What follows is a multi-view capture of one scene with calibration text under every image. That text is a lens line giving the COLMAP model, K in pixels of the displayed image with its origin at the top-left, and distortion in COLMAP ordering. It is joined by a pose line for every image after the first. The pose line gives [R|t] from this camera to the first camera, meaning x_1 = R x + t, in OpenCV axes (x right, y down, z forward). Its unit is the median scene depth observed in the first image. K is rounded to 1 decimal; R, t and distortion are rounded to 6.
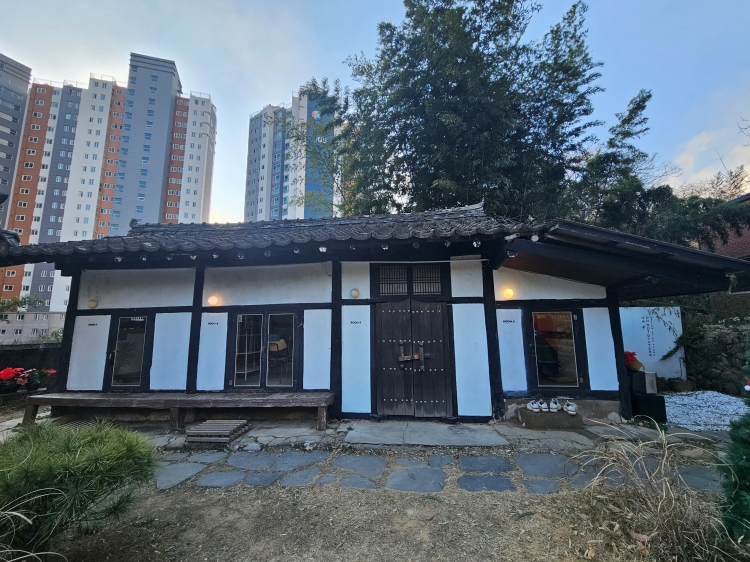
lens RADIAL K [[305.8, 0, 375.0], [0, 305.8, 281.0], [0, 0, 1]] dist [0.001749, -0.000471]
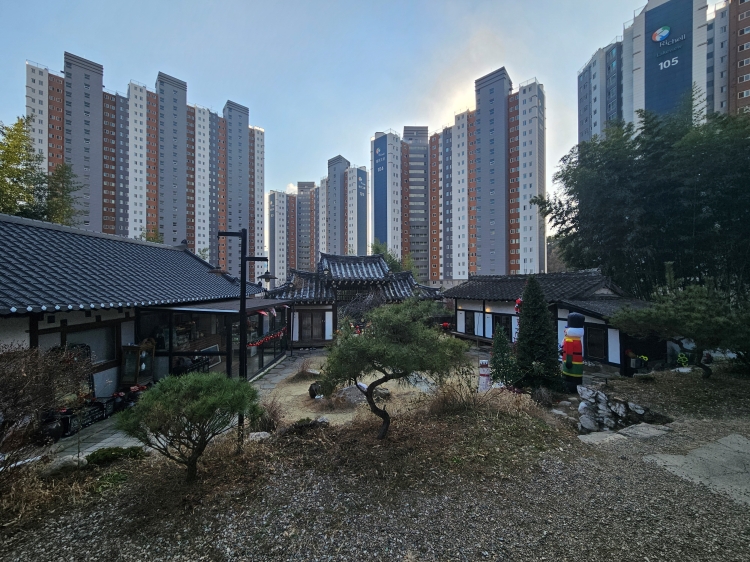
lens RADIAL K [[296.8, 0, 375.0], [0, 296.8, 281.0], [0, 0, 1]] dist [-0.026913, 0.004220]
pose [[0.479330, -0.003951, -0.877626, 0.105158], [0.122792, 0.990456, 0.062606, -0.037544], [0.869002, -0.137774, 0.475241, -0.093819]]
